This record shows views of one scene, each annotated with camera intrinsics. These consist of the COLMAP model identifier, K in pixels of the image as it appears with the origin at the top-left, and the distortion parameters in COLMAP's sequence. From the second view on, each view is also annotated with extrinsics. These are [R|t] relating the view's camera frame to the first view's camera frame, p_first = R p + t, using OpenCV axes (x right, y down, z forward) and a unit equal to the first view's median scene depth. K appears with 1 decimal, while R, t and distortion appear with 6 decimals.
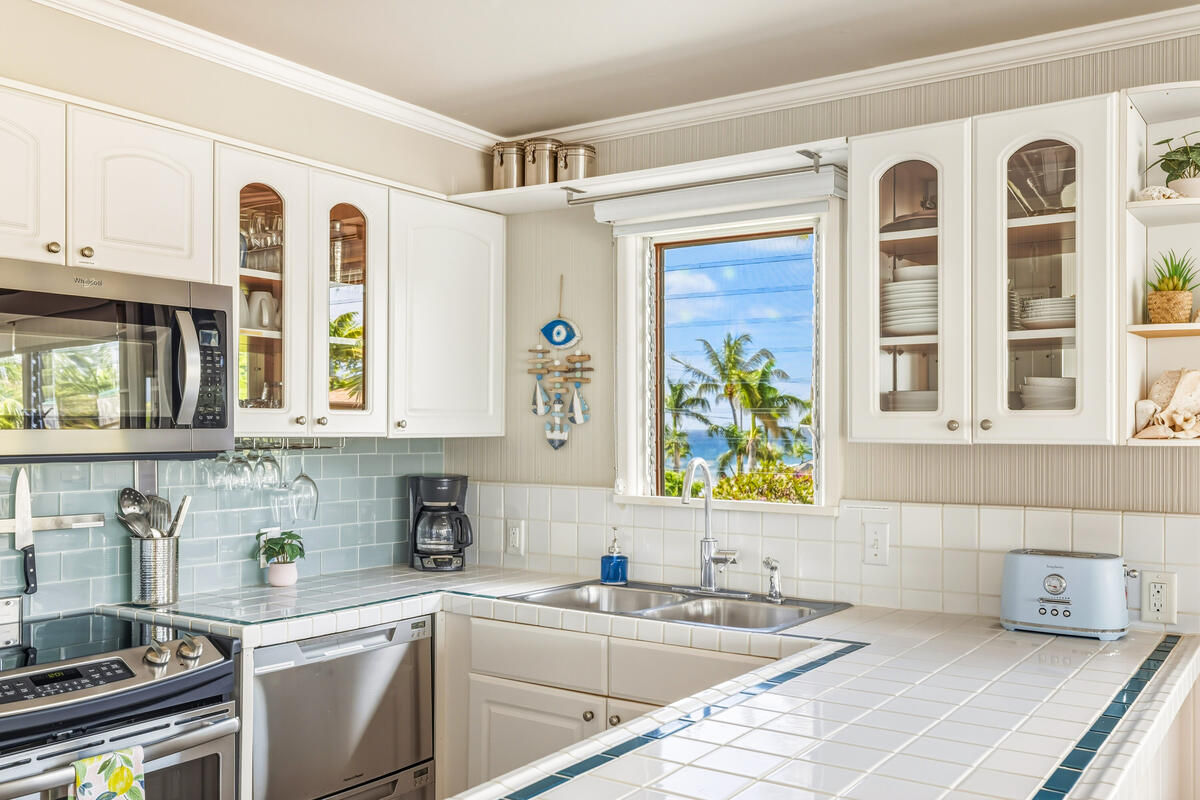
lens RADIAL K [[1057.6, 0, 596.6], [0, 1057.6, 424.2], [0, 0, 1]] dist [0.003540, 0.001538]
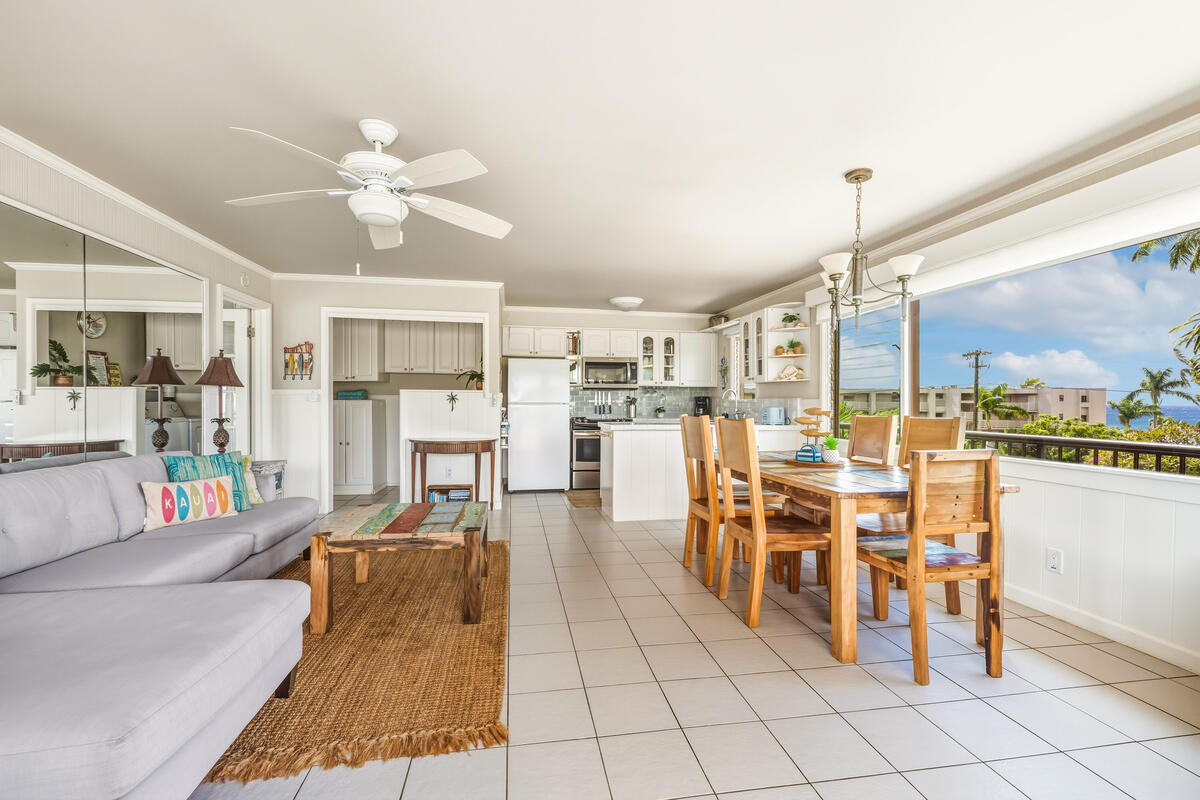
lens RADIAL K [[509.1, 0, 595.6], [0, 509.1, 401.1], [0, 0, 1]] dist [0.002214, 0.000304]
pose [[0.701846, 0.000829, -0.712329, 1.139361], [-0.000681, 1.000000, 0.000493, 0.075830], [0.712329, 0.000139, 0.701846, -0.823901]]
